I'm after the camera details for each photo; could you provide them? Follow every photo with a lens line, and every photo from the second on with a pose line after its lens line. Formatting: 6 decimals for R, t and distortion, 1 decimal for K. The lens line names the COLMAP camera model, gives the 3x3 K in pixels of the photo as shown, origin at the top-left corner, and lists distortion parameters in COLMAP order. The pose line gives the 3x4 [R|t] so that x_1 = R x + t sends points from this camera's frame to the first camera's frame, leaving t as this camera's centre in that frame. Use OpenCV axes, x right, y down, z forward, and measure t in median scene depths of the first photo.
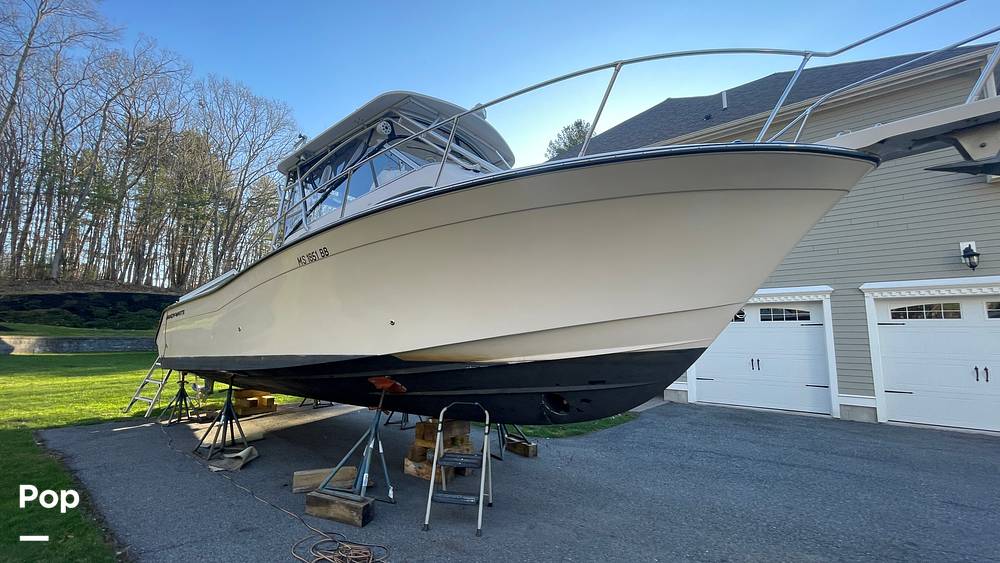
lens RADIAL K [[406.4, 0, 494.0], [0, 406.4, 284.8], [0, 0, 1]] dist [0.001461, -0.000006]
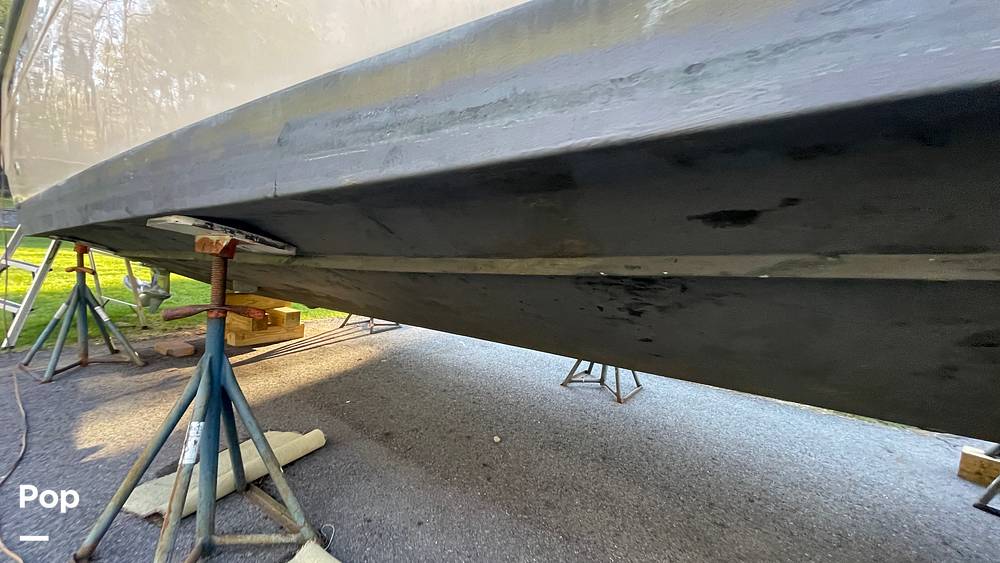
lens RADIAL K [[406.4, 0, 494.0], [0, 406.4, 284.8], [0, 0, 1]] dist [0.001461, -0.000006]
pose [[0.994700, 0.046973, 0.091459, -0.363349], [-0.066224, 0.973149, 0.220442, 0.130093], [-0.078648, -0.225331, 0.971103, 0.537896]]
